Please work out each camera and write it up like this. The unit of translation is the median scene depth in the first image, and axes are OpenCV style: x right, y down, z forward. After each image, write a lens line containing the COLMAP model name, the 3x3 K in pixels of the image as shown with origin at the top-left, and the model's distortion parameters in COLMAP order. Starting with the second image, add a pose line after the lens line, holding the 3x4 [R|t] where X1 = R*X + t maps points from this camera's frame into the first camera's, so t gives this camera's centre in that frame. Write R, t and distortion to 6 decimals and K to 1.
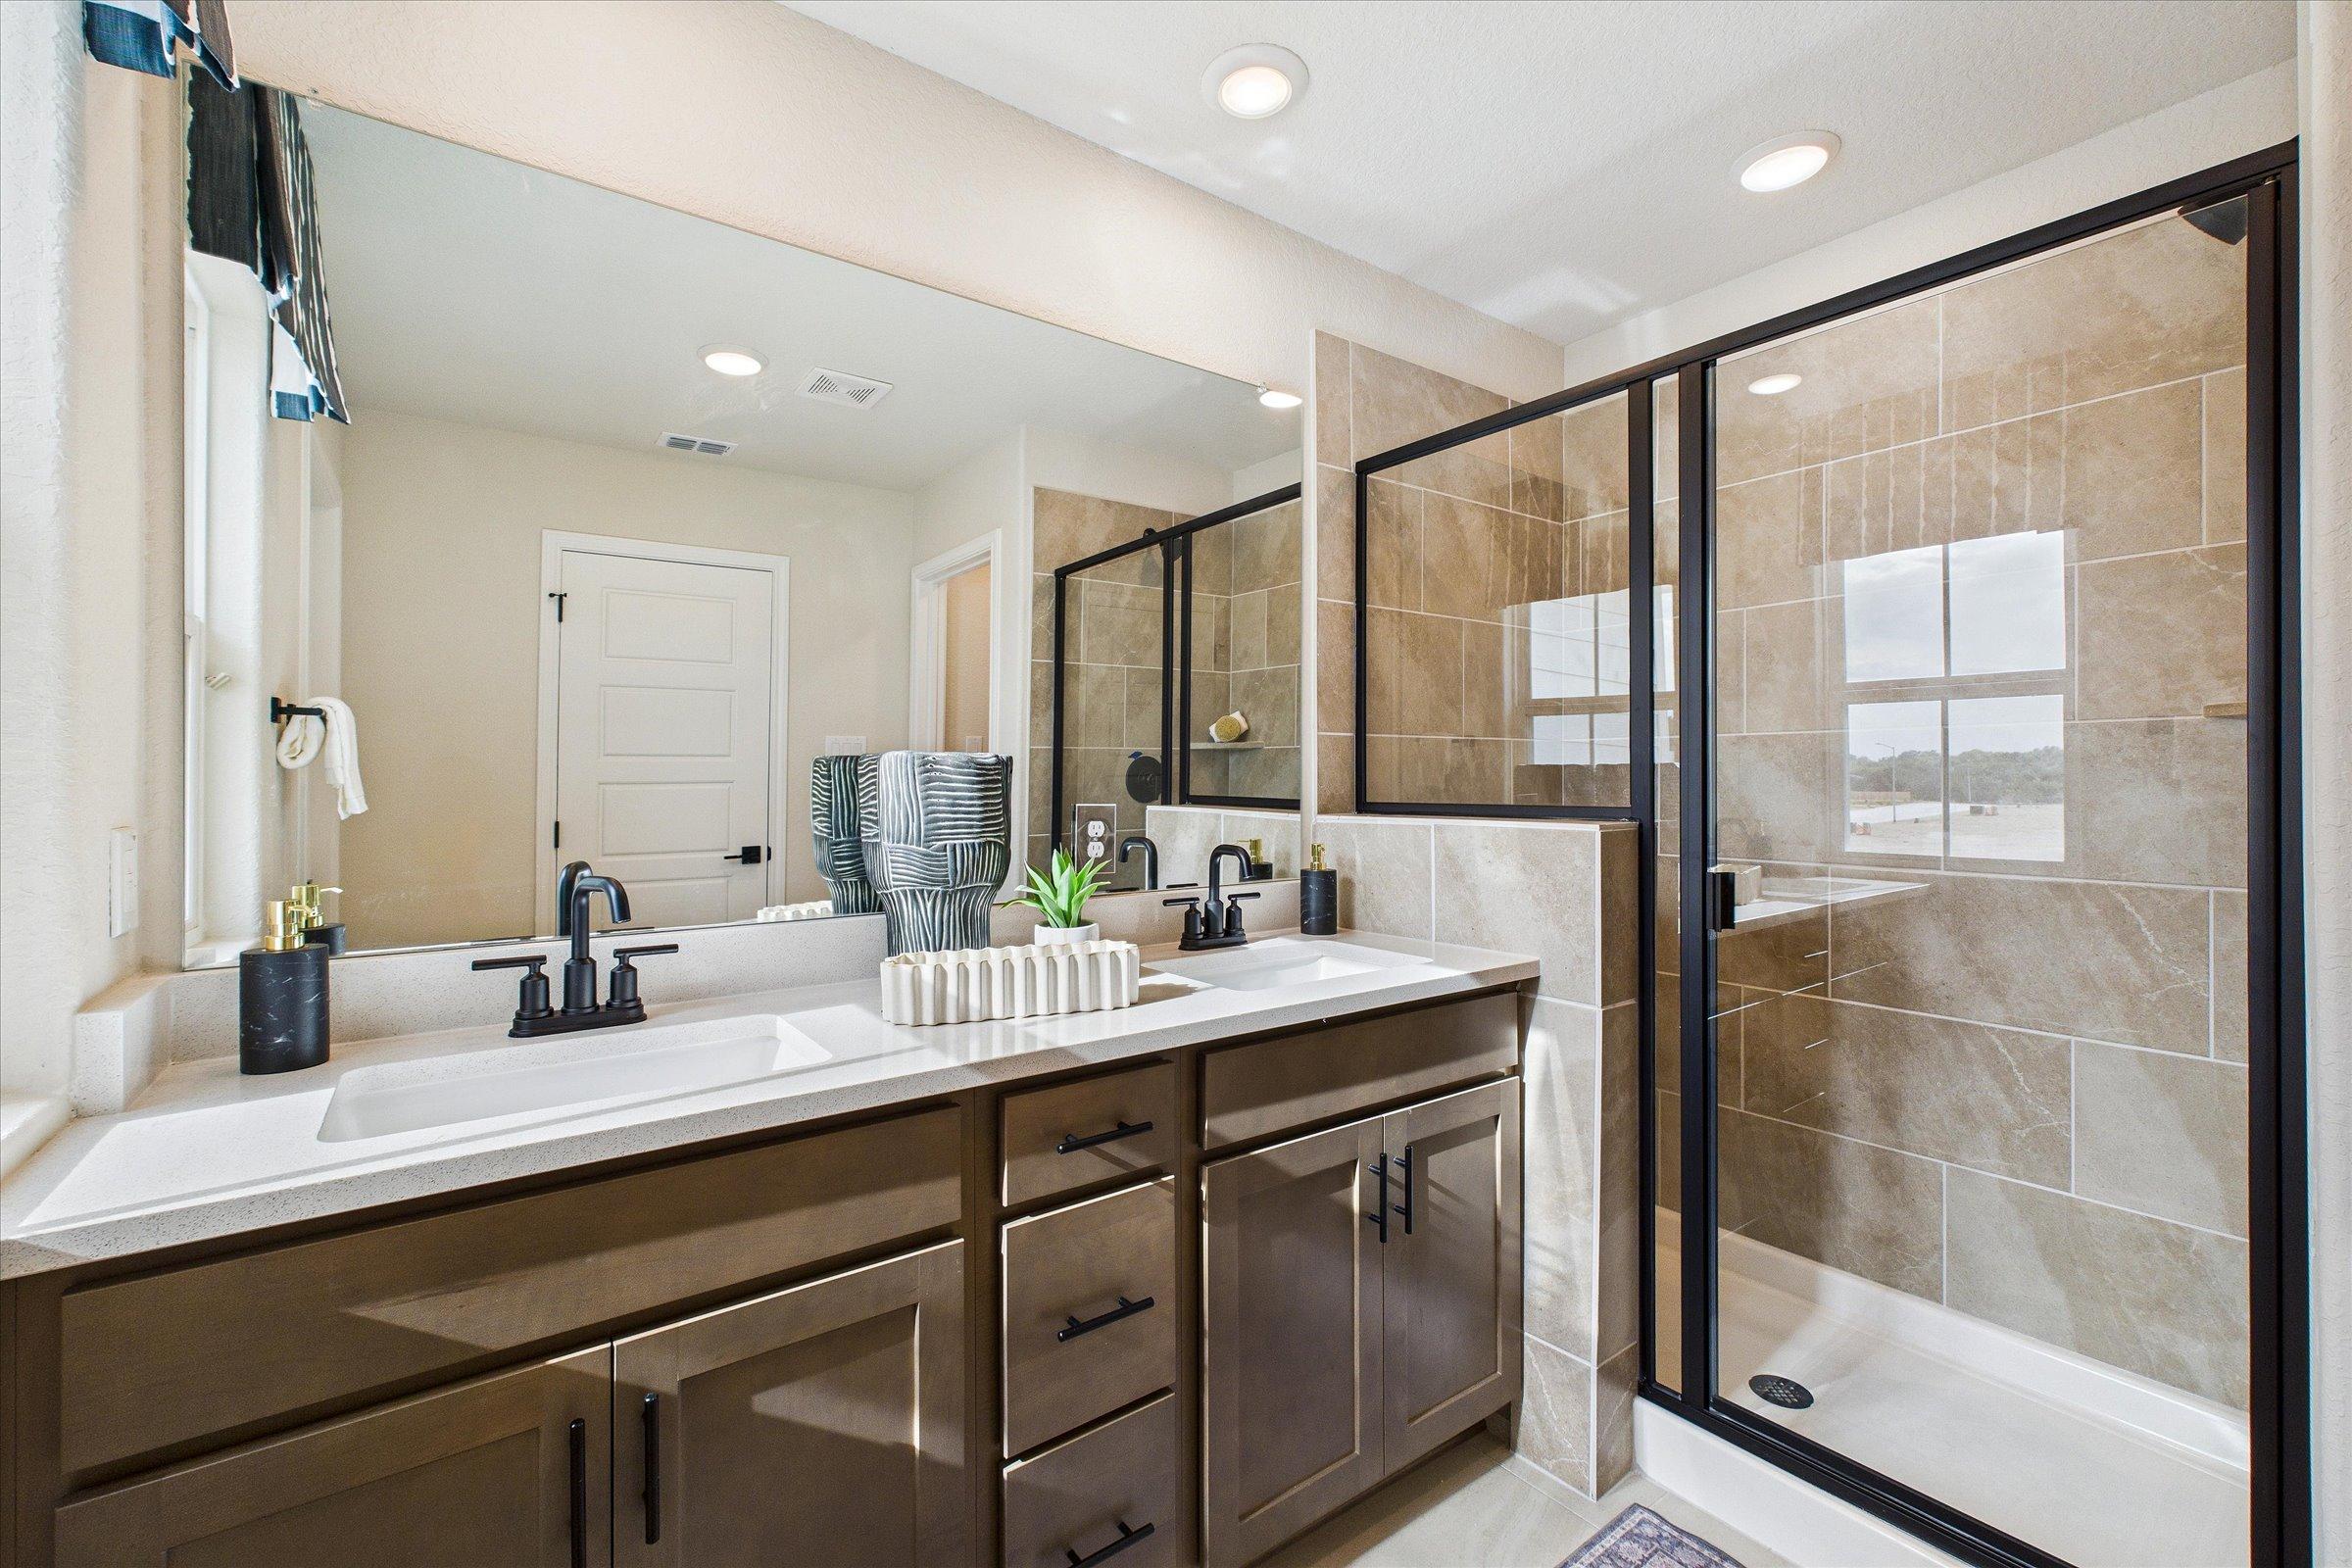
lens RADIAL K [[998.1, 0, 1174.6], [0, 998.1, 780.7], [0, 0, 1]] dist [0.001546, -0.000037]
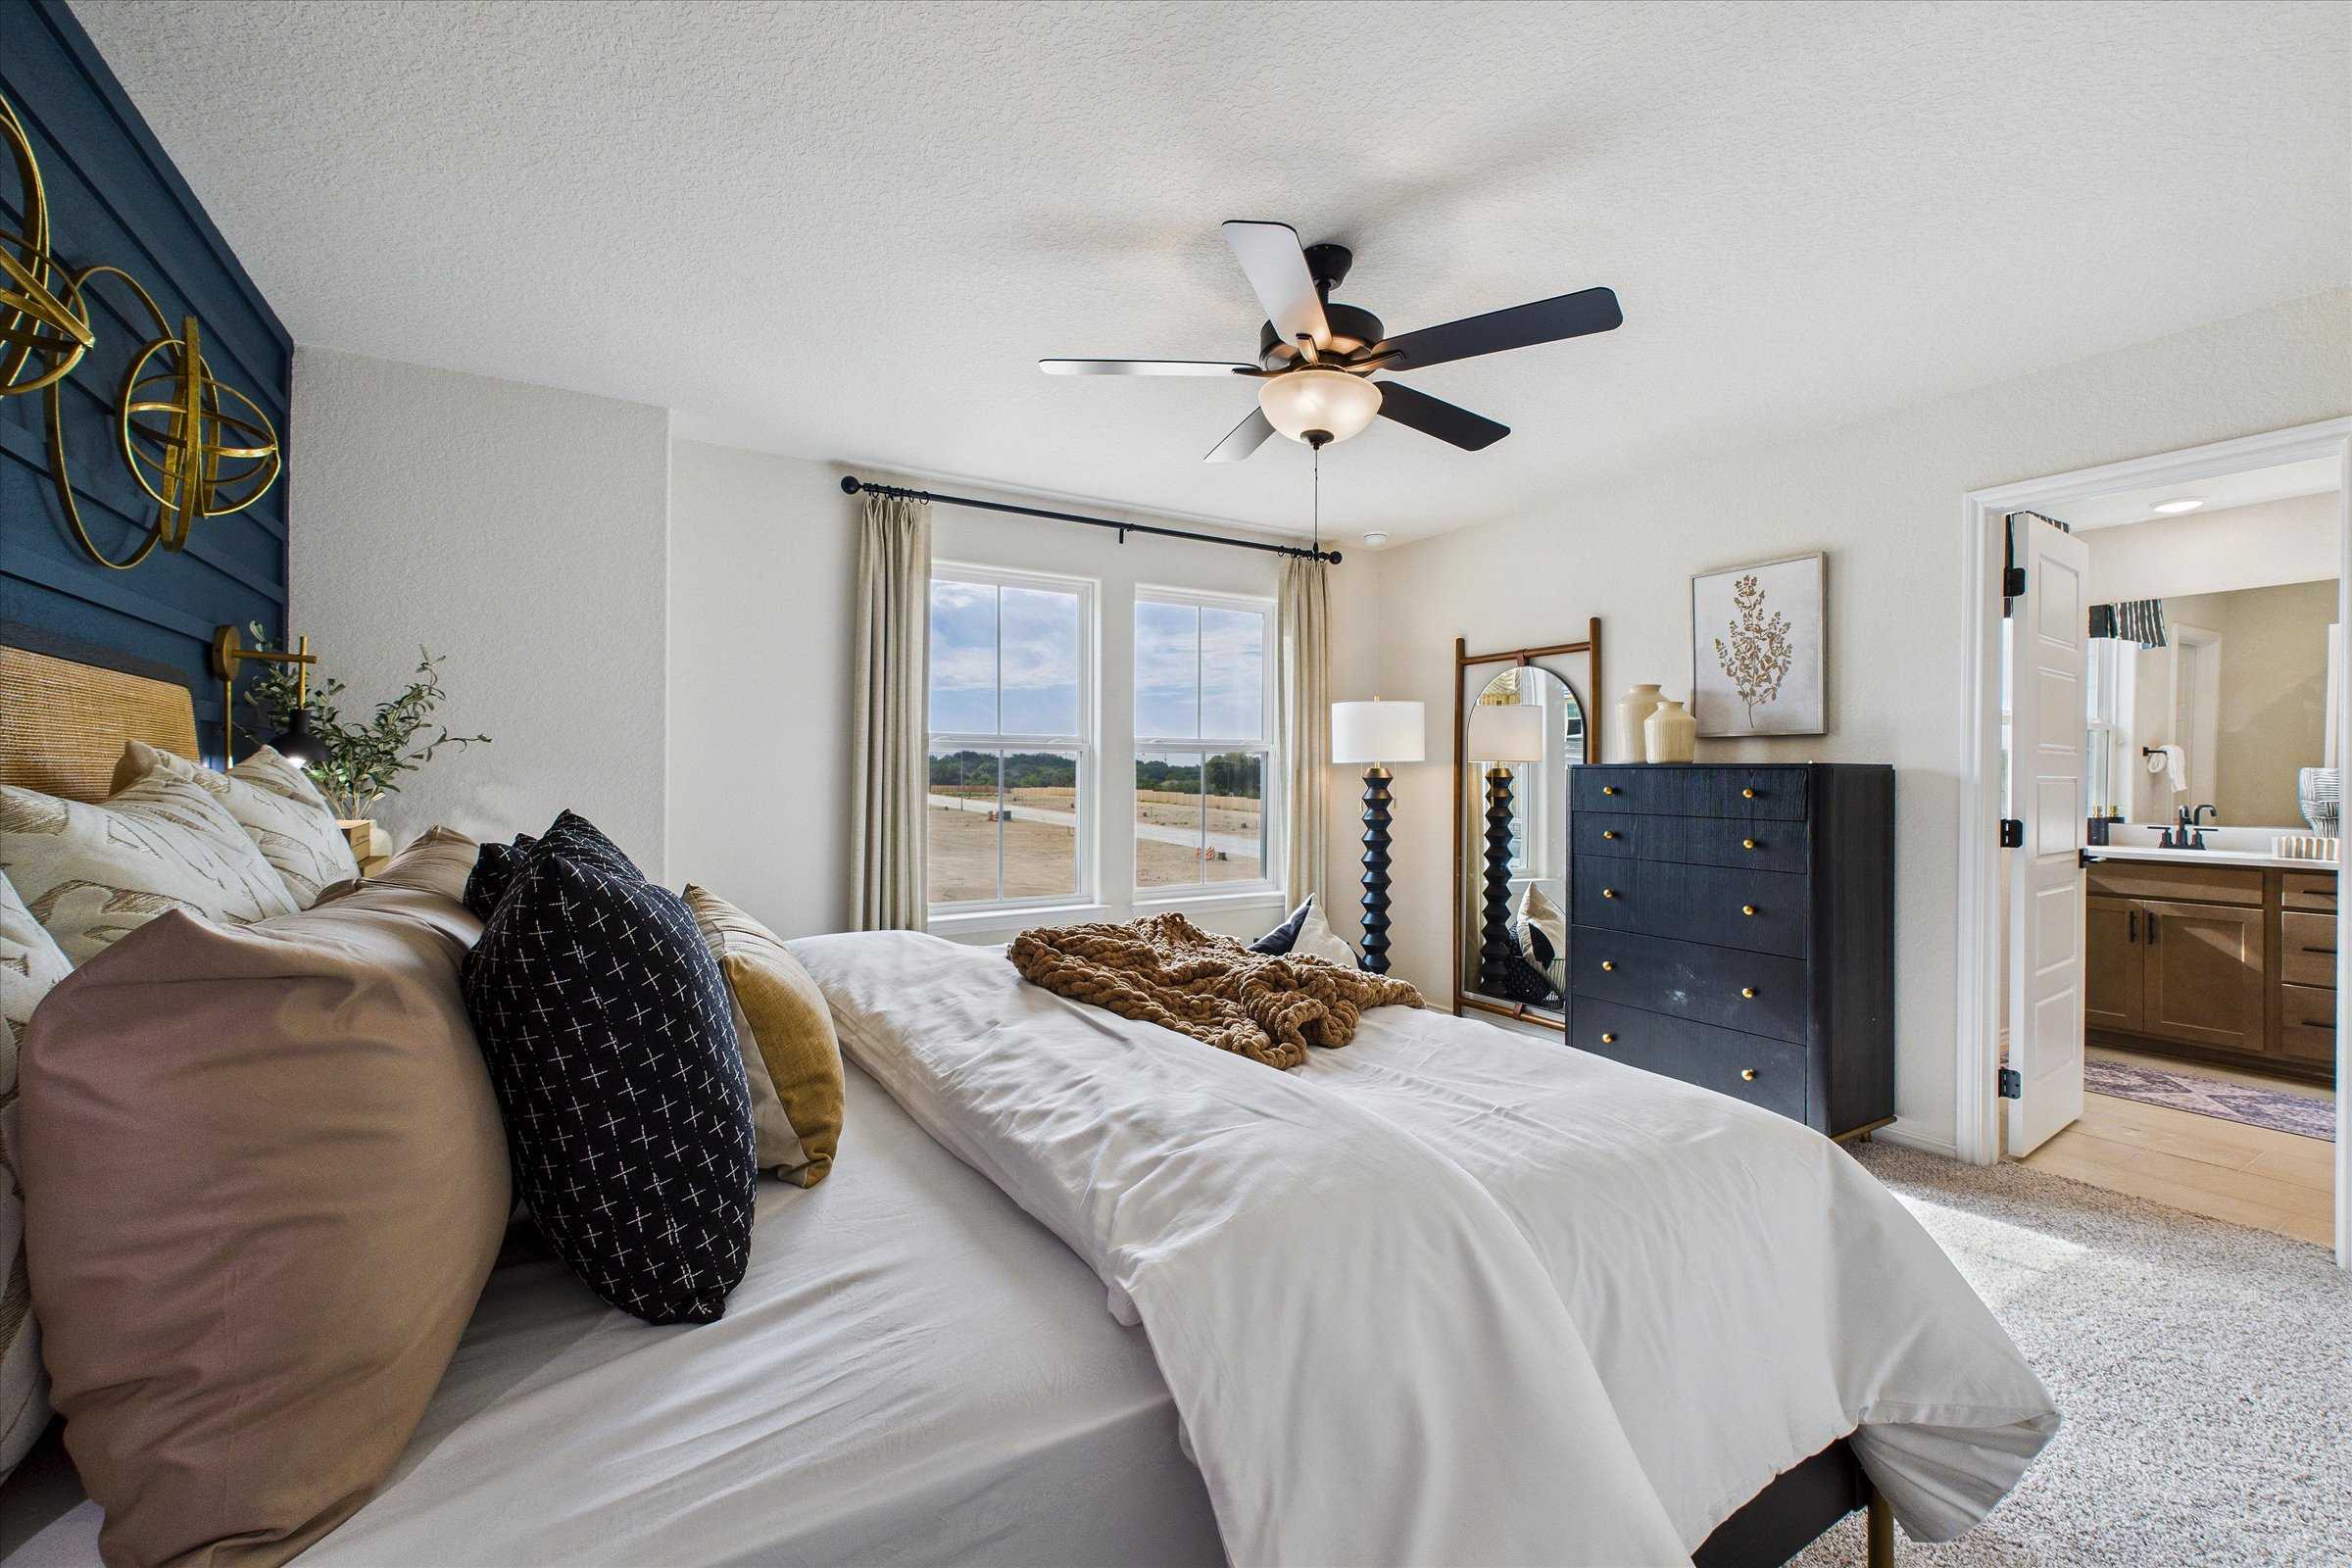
lens RADIAL K [[988.1, 0, 1180.6], [0, 988.1, 778.3], [0, 0, 1]] dist [0.002613, 0.000238]
pose [[-0.060430, 0.003942, -0.998165, 3.656056], [0.013320, 0.999906, 0.003143, -0.077238], [0.998084, -0.013106, -0.060477, -2.729268]]
